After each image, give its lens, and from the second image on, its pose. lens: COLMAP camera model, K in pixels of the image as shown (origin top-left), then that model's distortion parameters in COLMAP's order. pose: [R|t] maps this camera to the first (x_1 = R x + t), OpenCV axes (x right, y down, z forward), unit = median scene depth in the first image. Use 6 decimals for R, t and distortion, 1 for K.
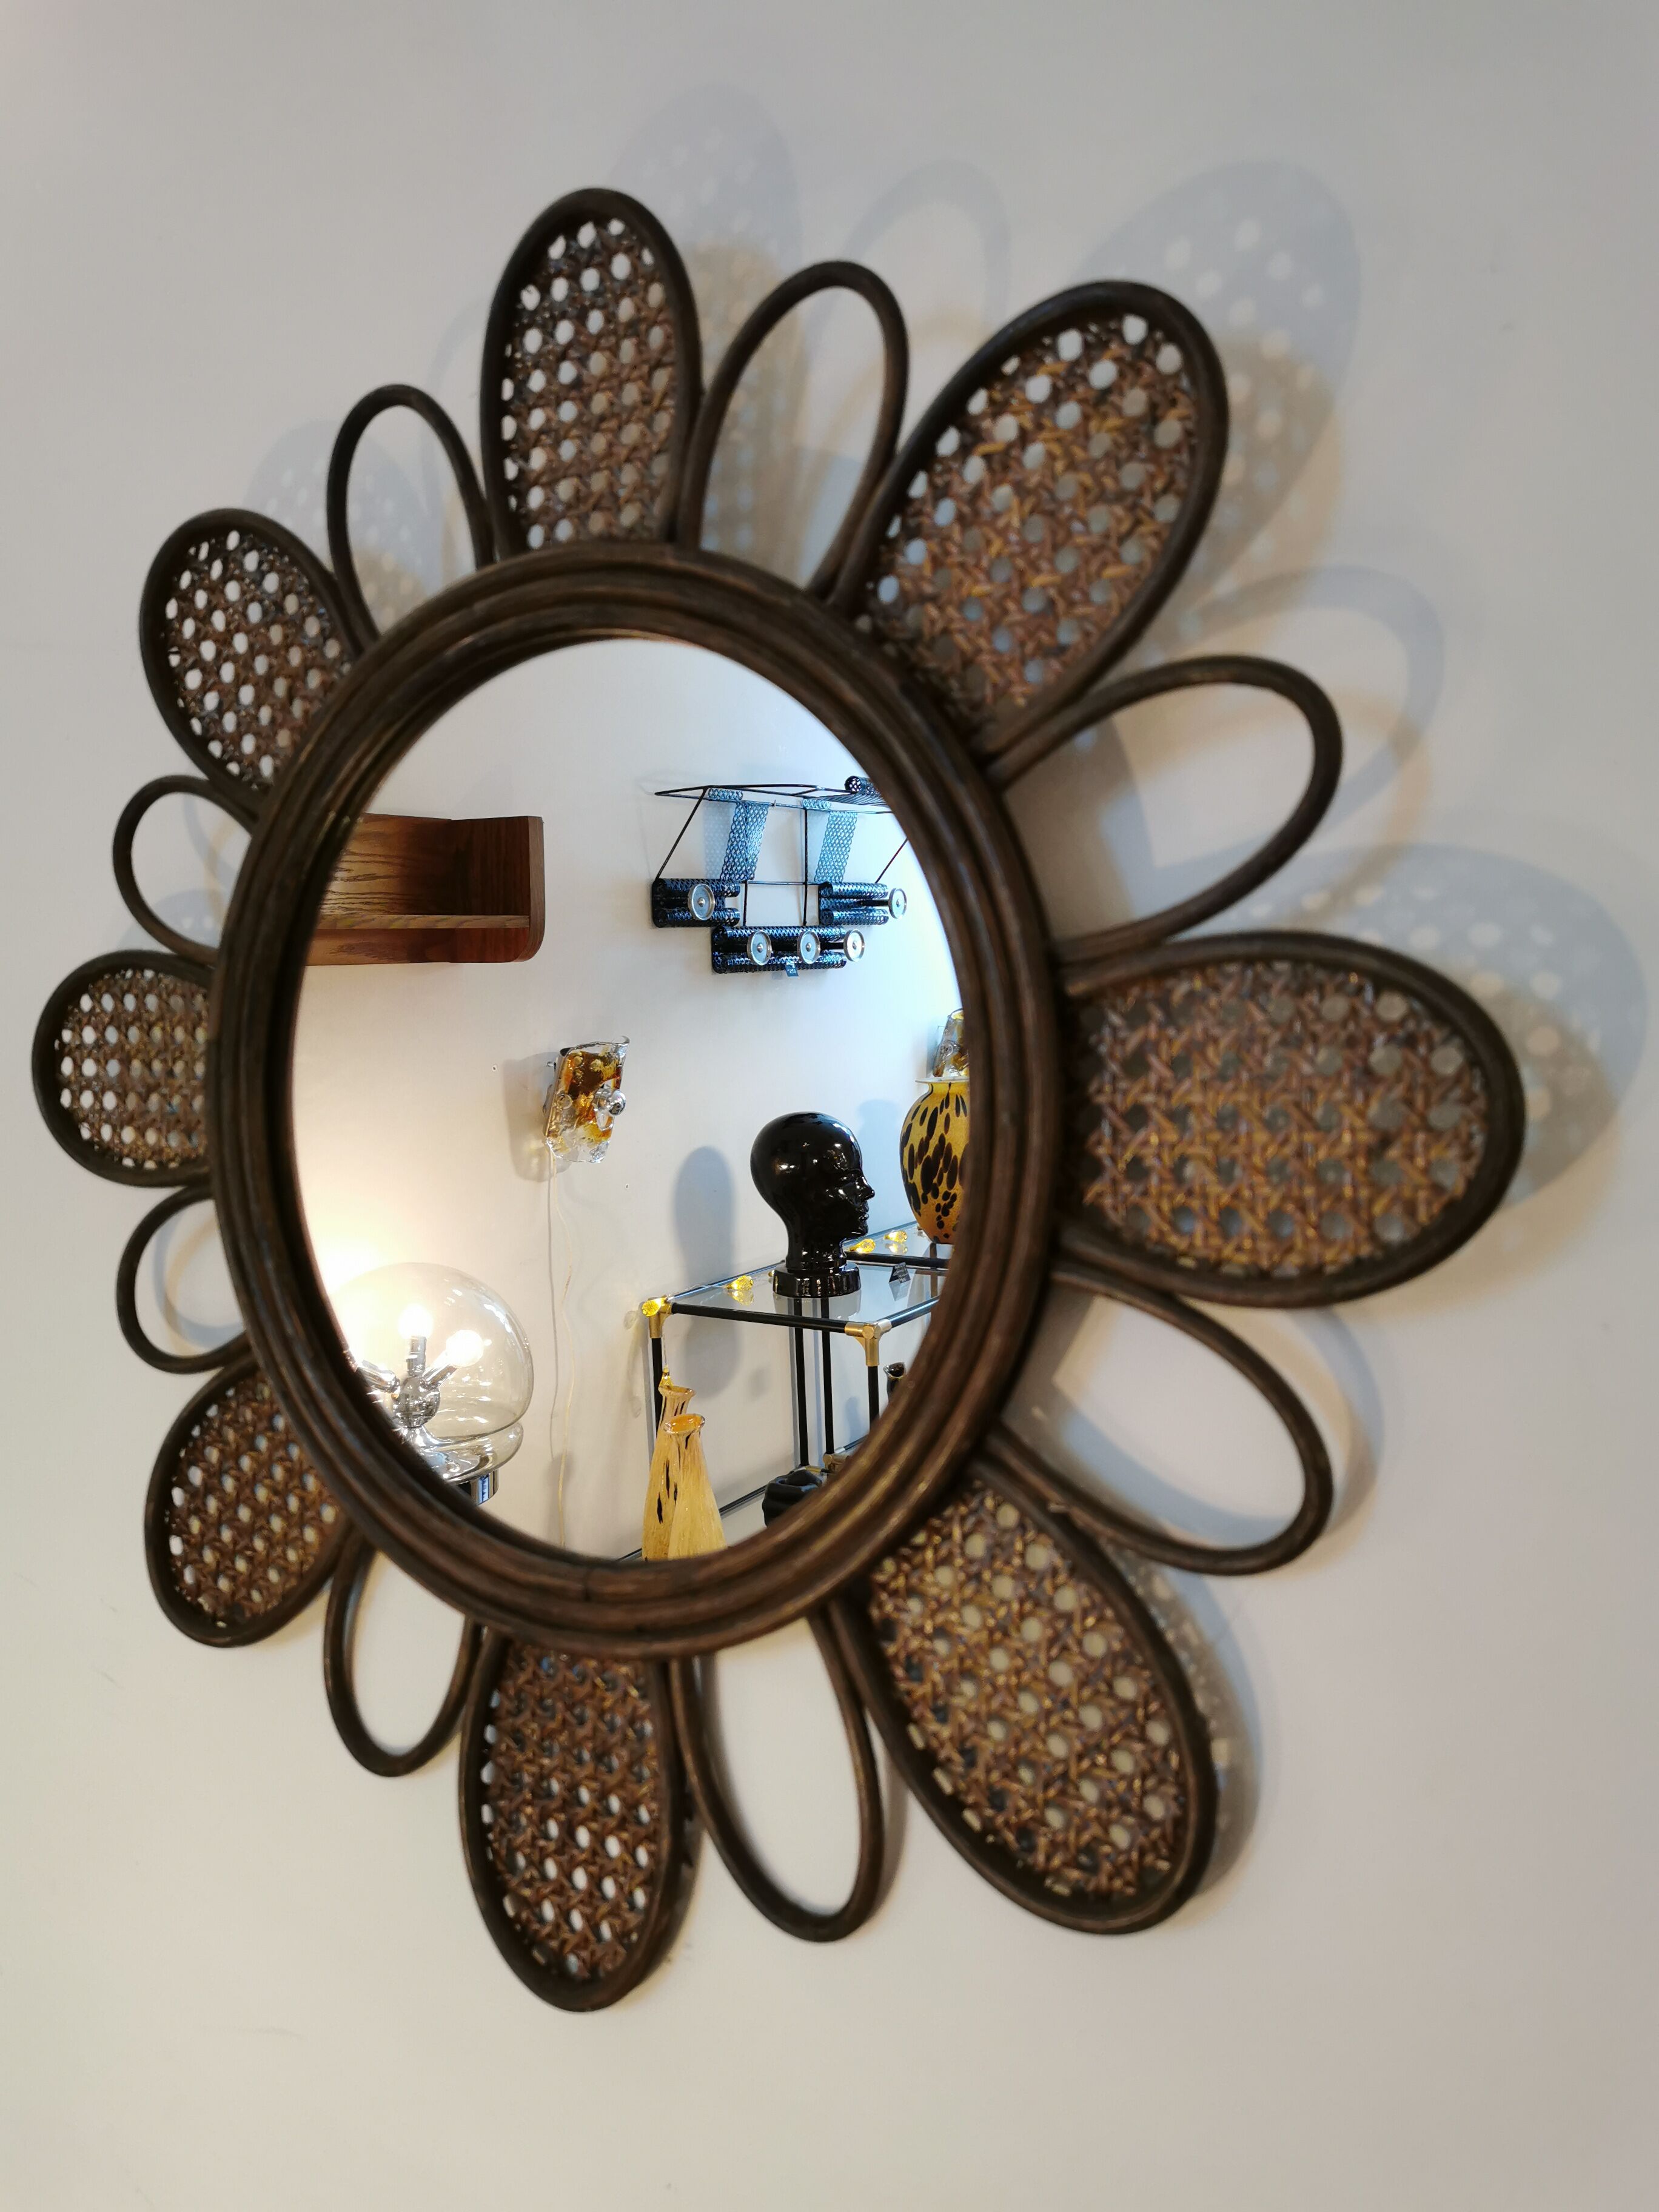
lens RADIAL K [[1700.5, 0, 859.7], [0, 1700.5, 1098.9], [0, 0, 1]] dist [0.043675, -0.004031]
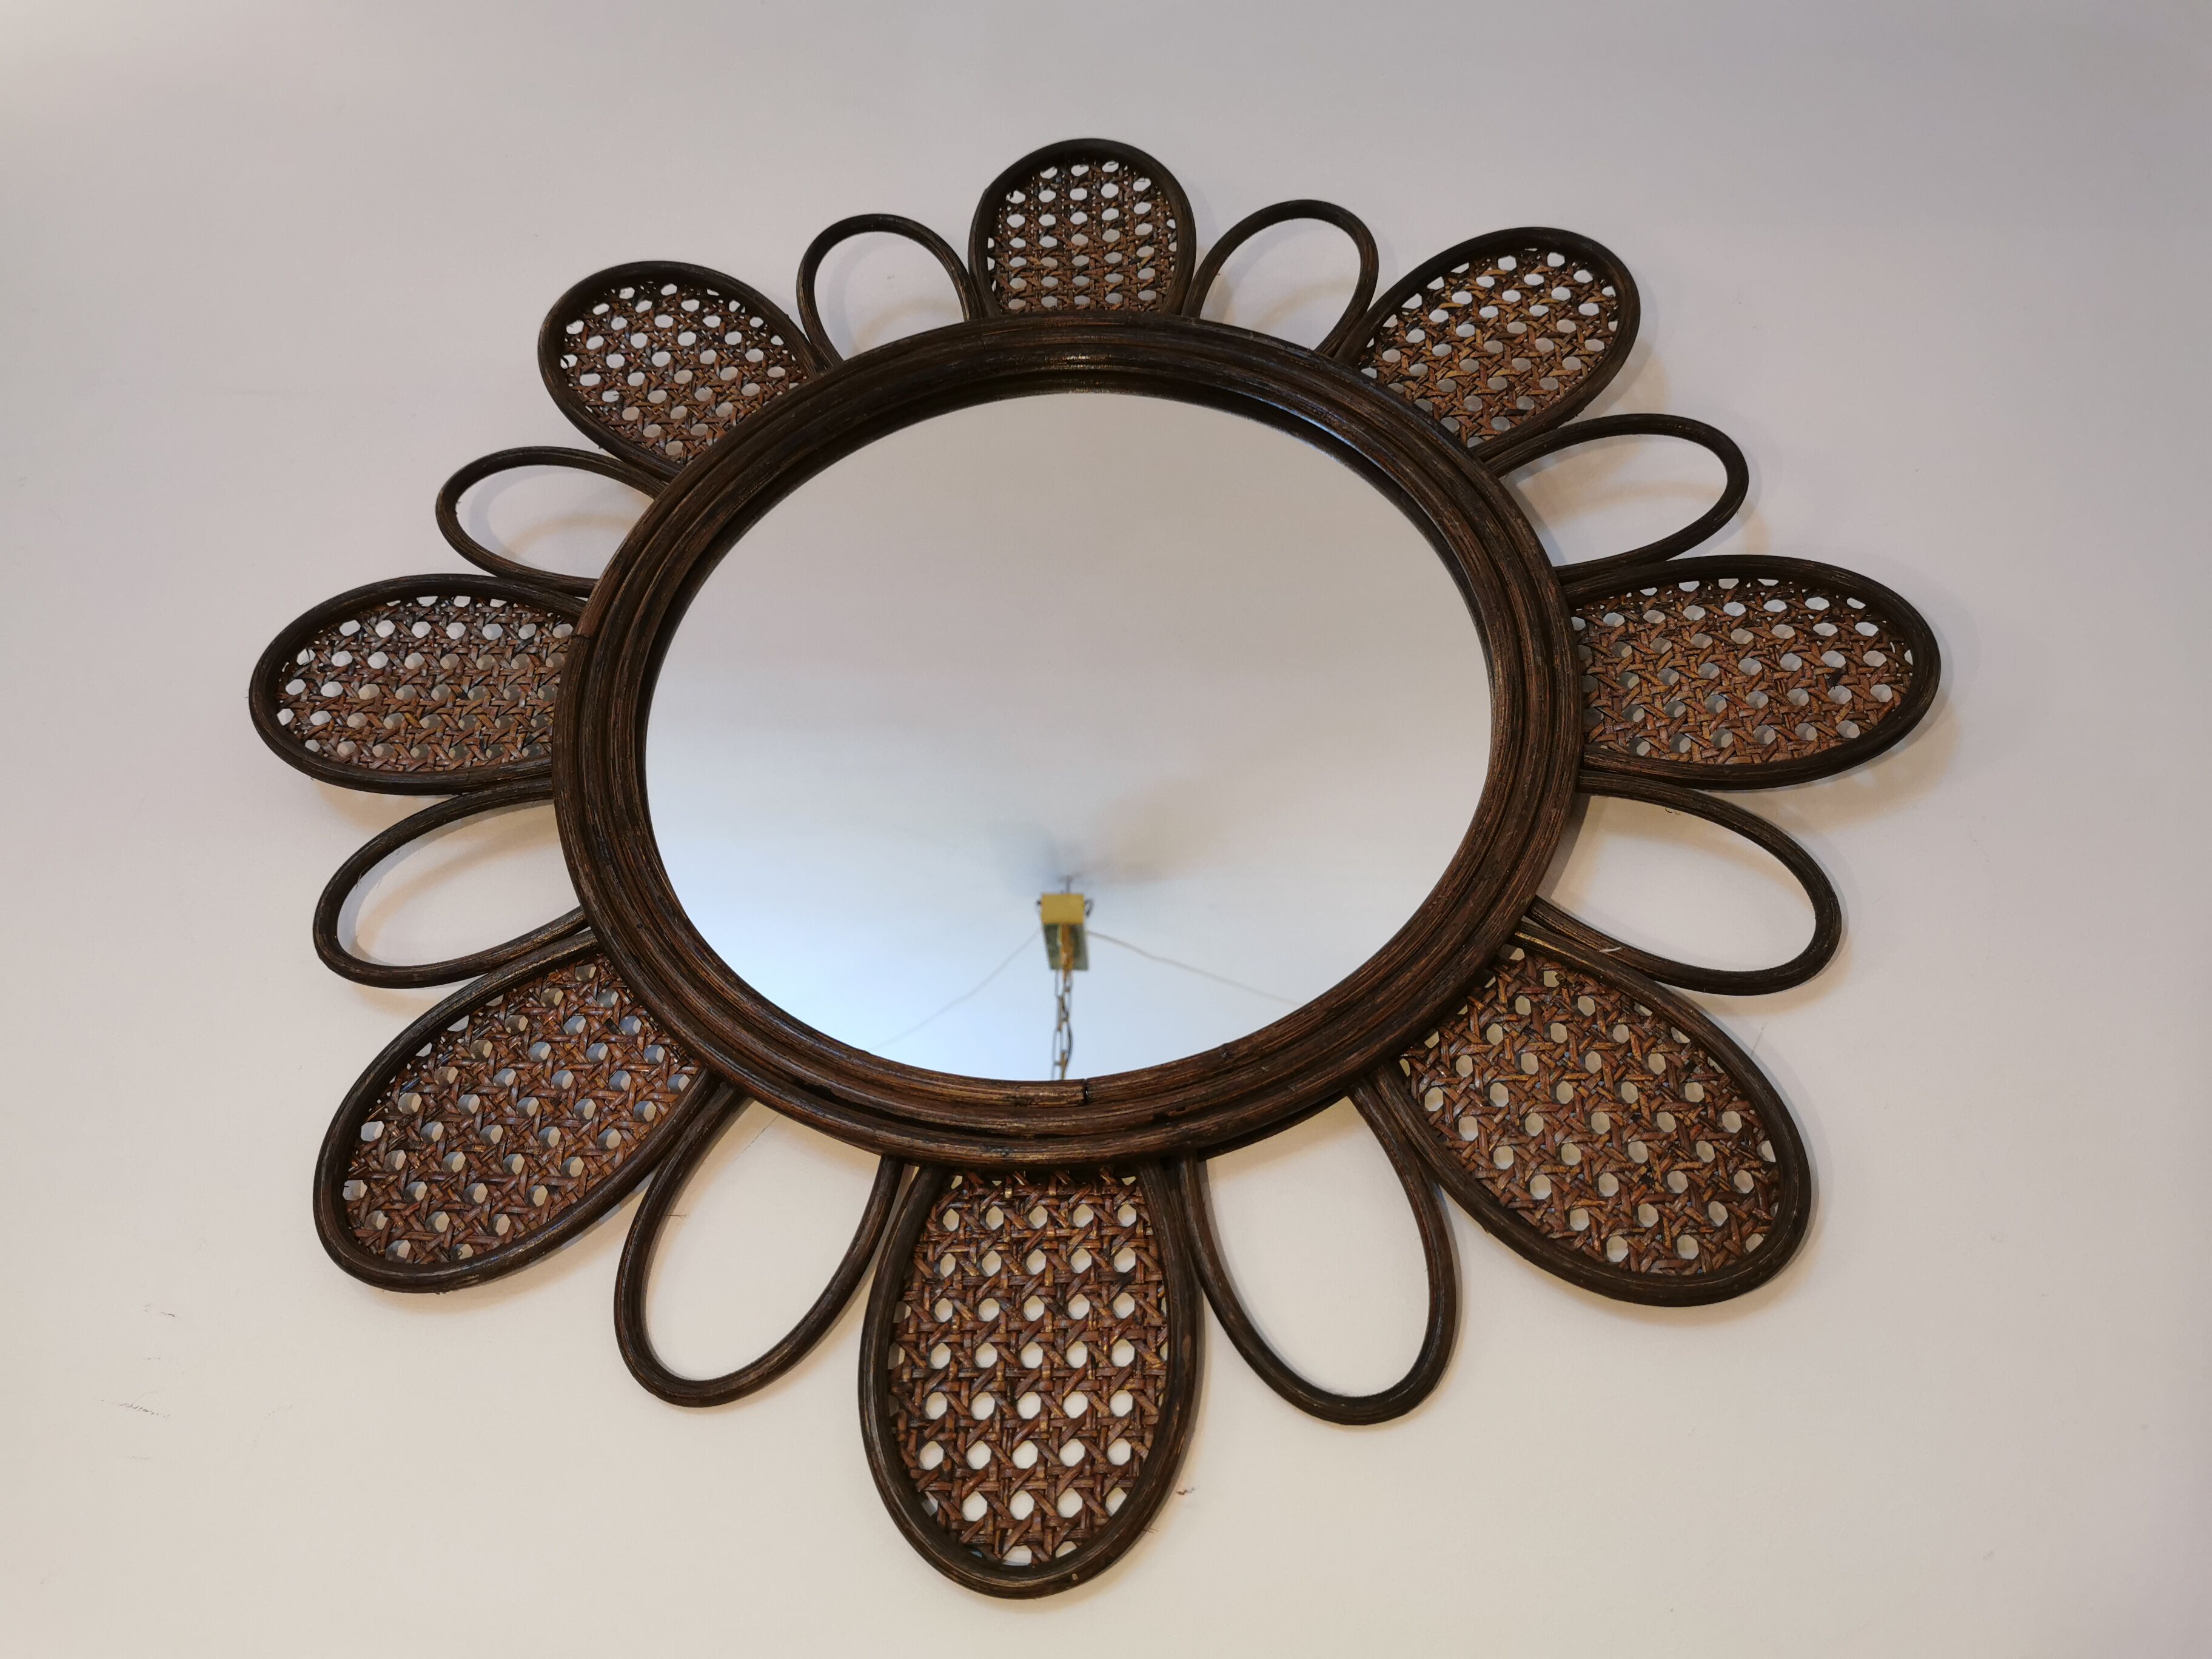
lens RADIAL K [[1700.5, 0, 1110.4], [0, 1700.5, 828.1], [0, 0, 1]] dist [0.043675, -0.004031]
pose [[0.877246, 0.252246, 0.408426, -0.580877], [-0.007088, 0.857527, -0.514390, 0.659543], [-0.479989, 0.448351, 0.754050, 0.218499]]
